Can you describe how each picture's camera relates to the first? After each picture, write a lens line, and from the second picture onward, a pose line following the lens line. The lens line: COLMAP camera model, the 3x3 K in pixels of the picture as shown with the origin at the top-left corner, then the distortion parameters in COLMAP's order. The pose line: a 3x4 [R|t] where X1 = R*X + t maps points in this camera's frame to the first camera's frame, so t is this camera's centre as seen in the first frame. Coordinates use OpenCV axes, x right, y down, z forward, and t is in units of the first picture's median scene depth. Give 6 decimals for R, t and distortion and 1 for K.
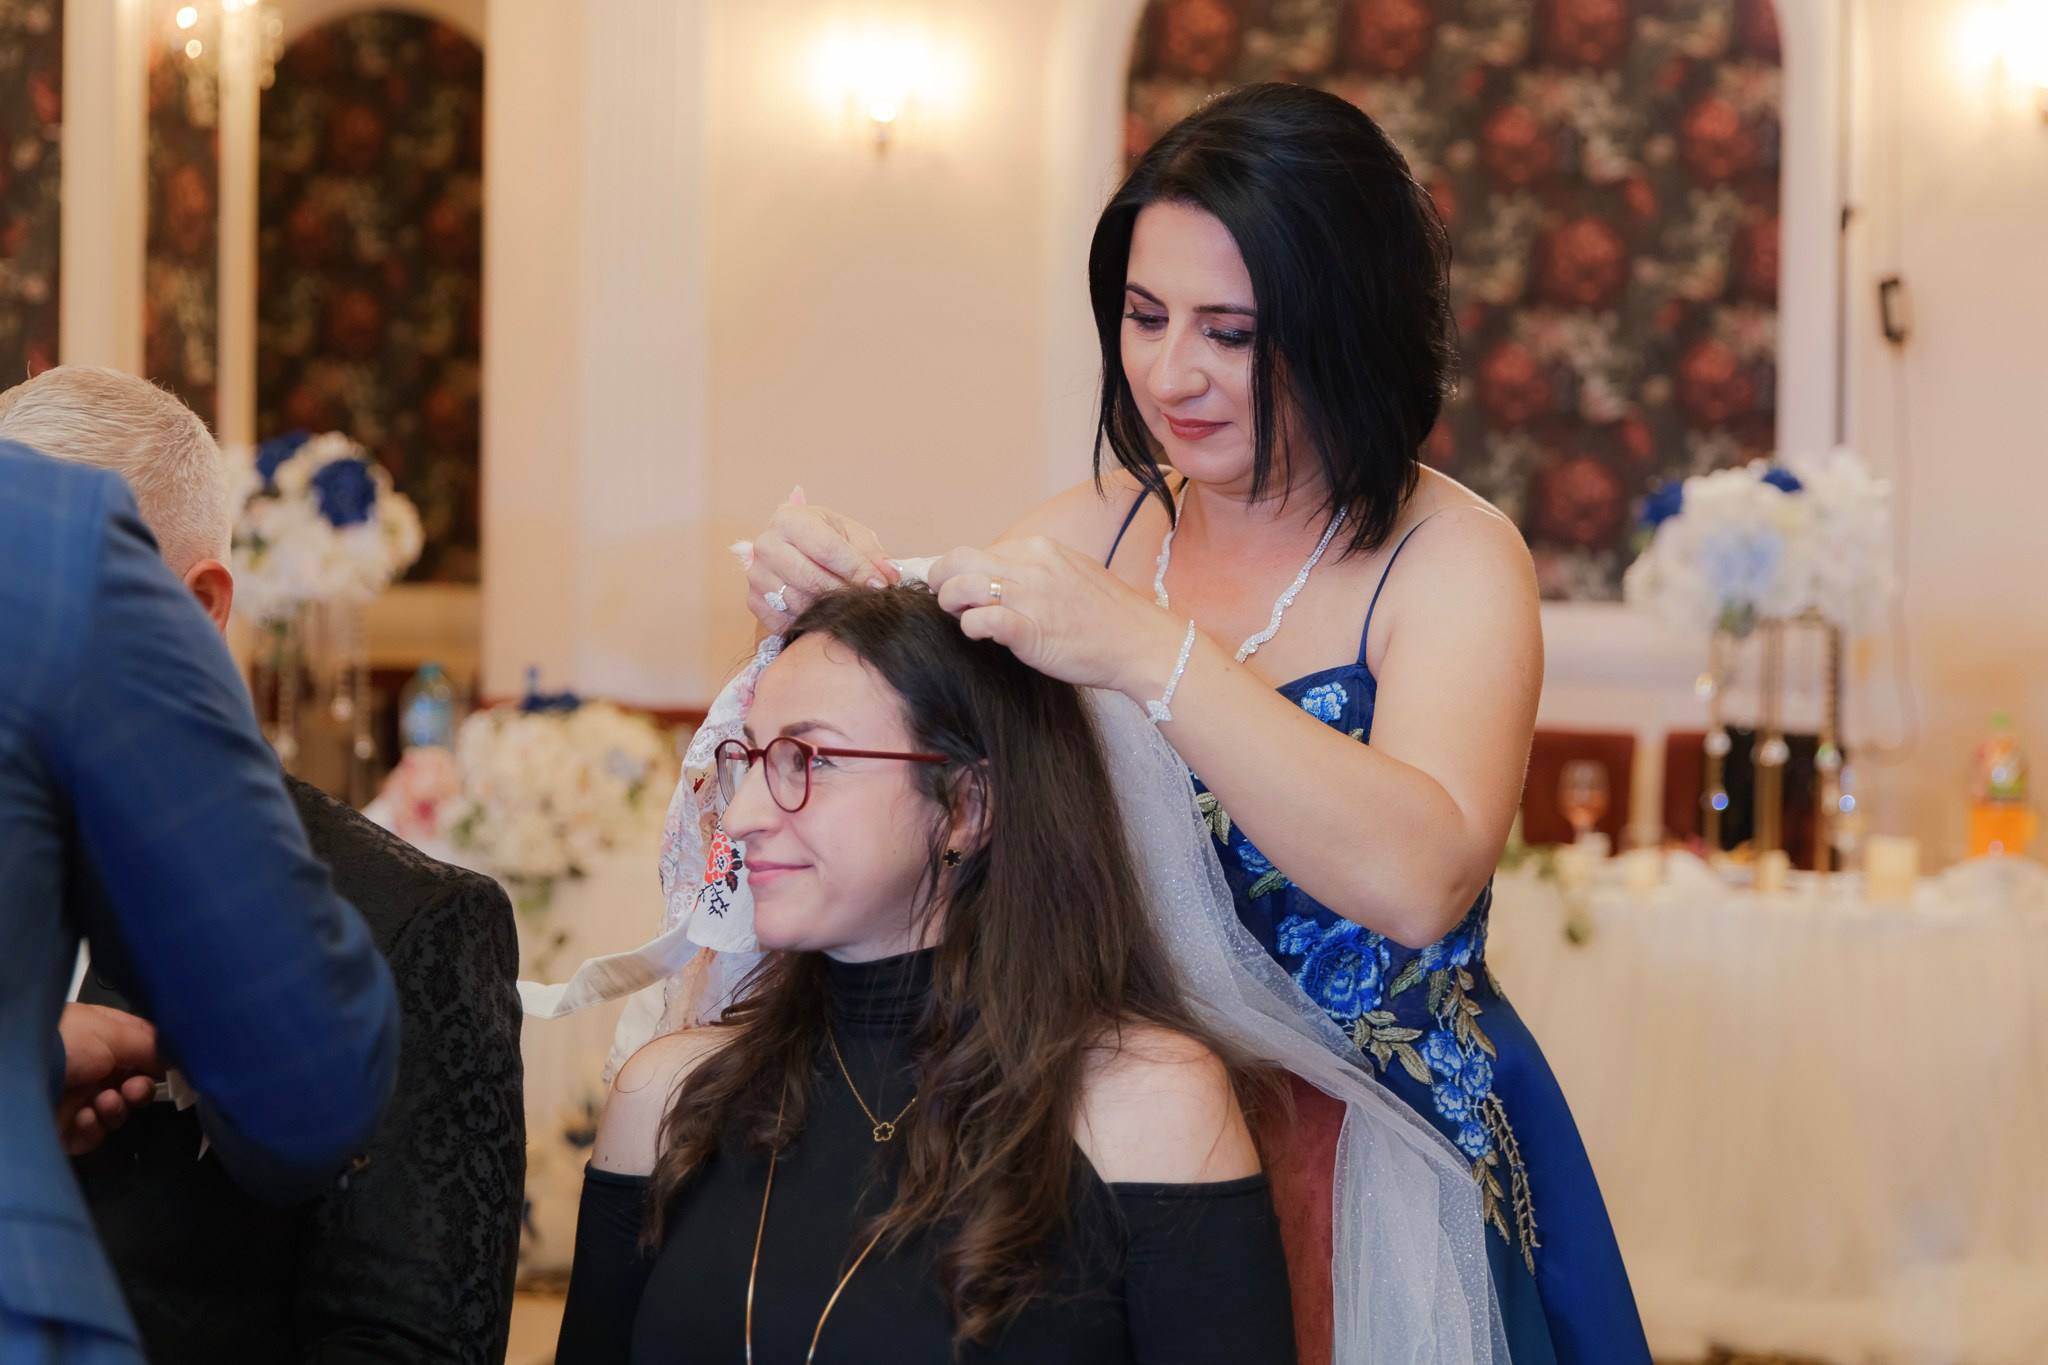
lens RADIAL K [[3077.4, 0, 1072.3], [0, 3077.4, 638.8], [0, 0, 1]] dist [0.008587, -0.078223]
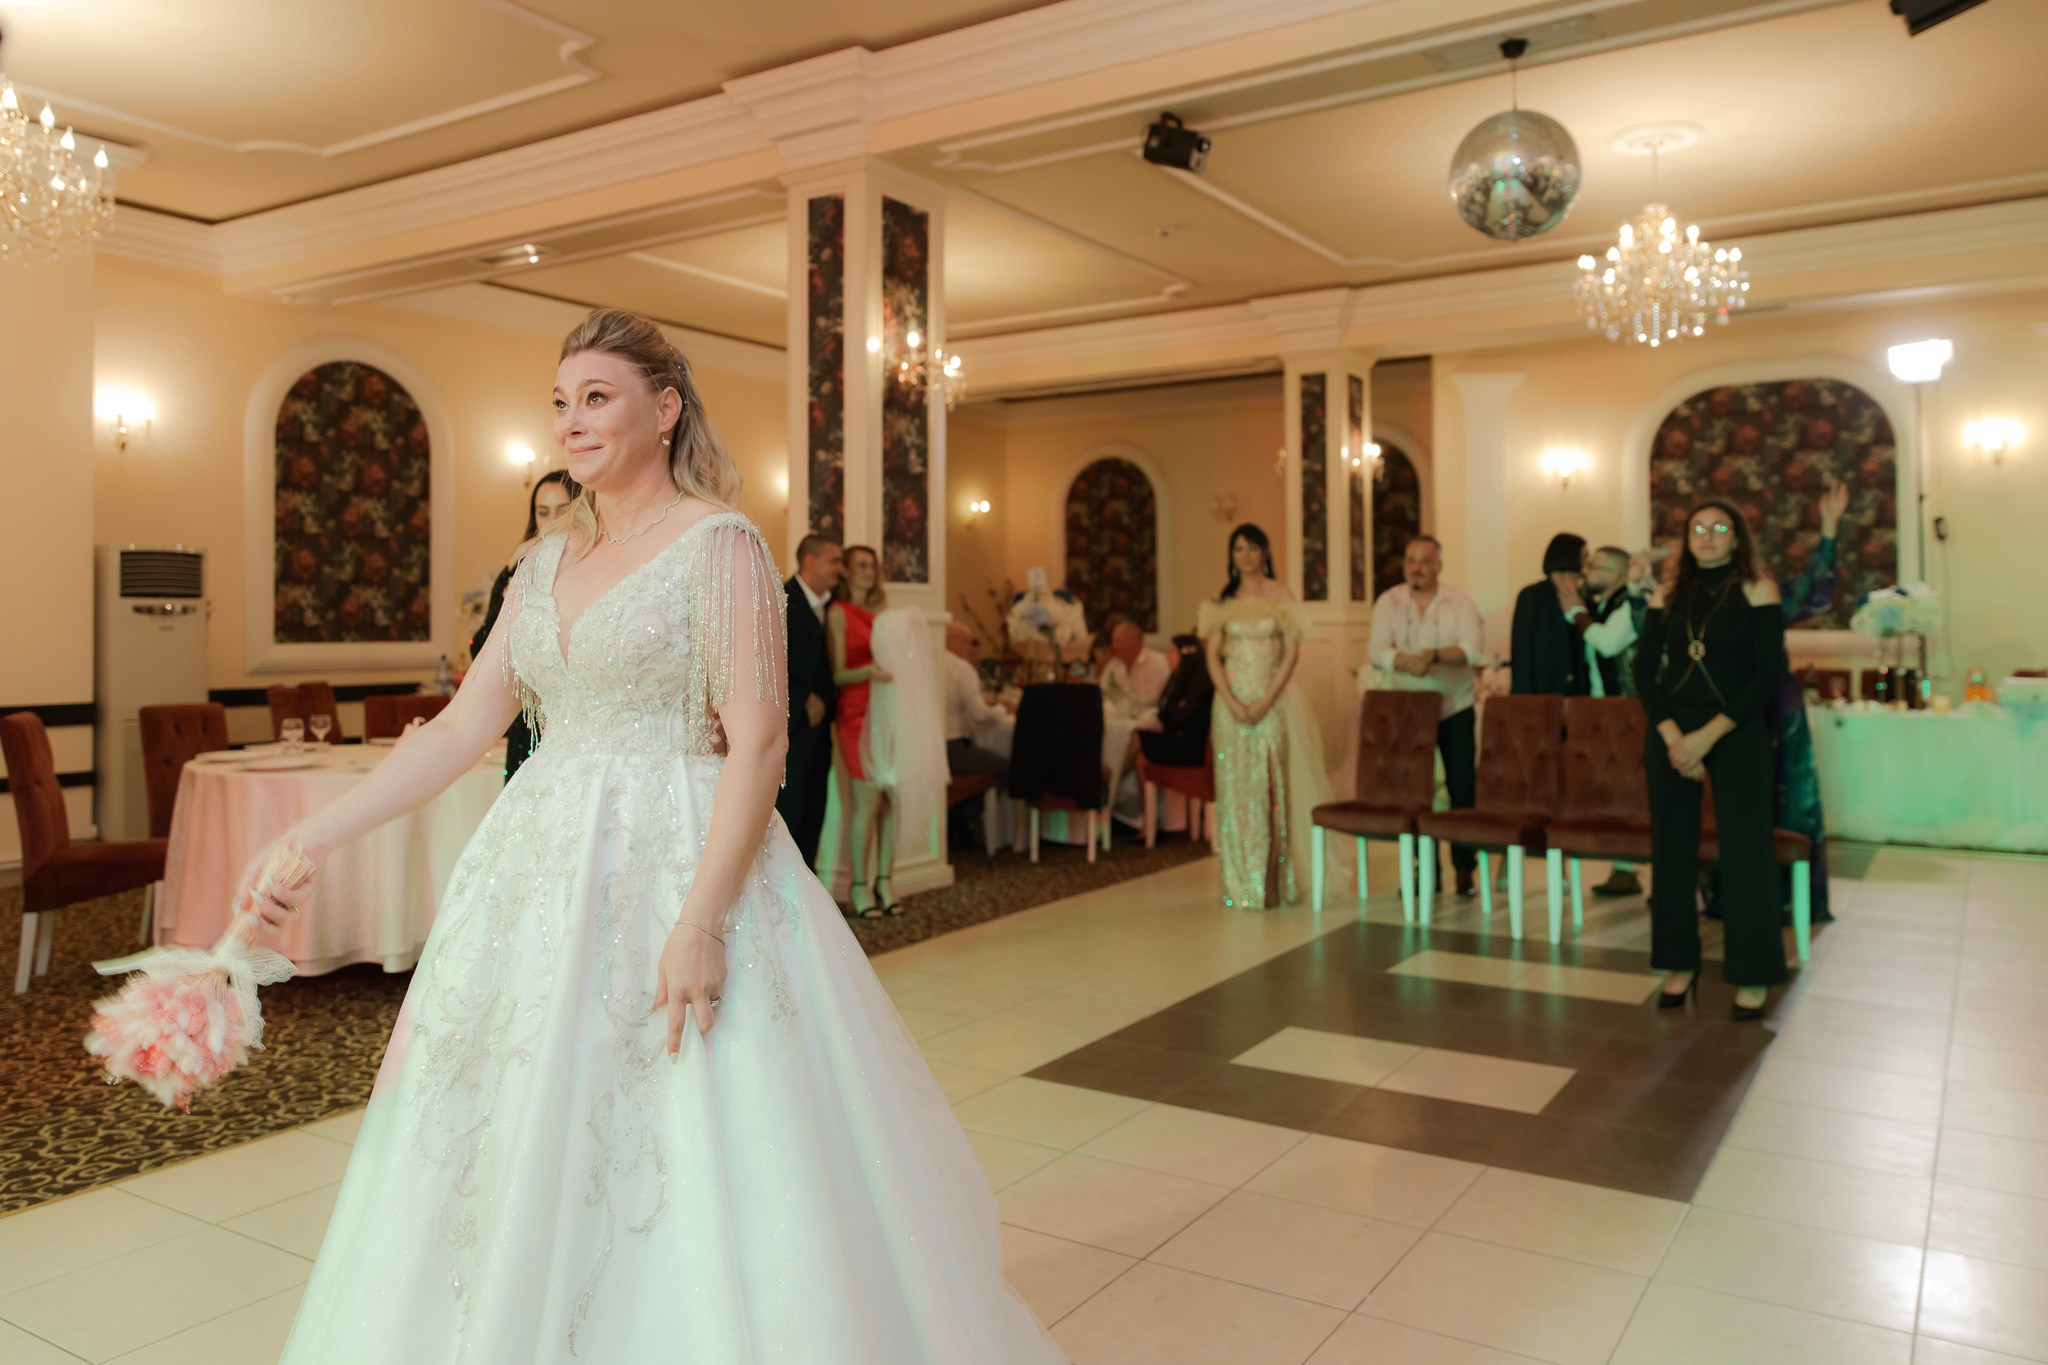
lens RADIAL K [[1497.2, 0, 1046.7], [0, 1497.2, 608.0], [0, 0, 1]] dist [0.002144, 0.000354]
pose [[0.957781, -0.025884, -0.286330, -0.186194], [0.016129, 0.999208, -0.036378, 0.010563], [0.287045, 0.030224, 0.957440, -0.796292]]
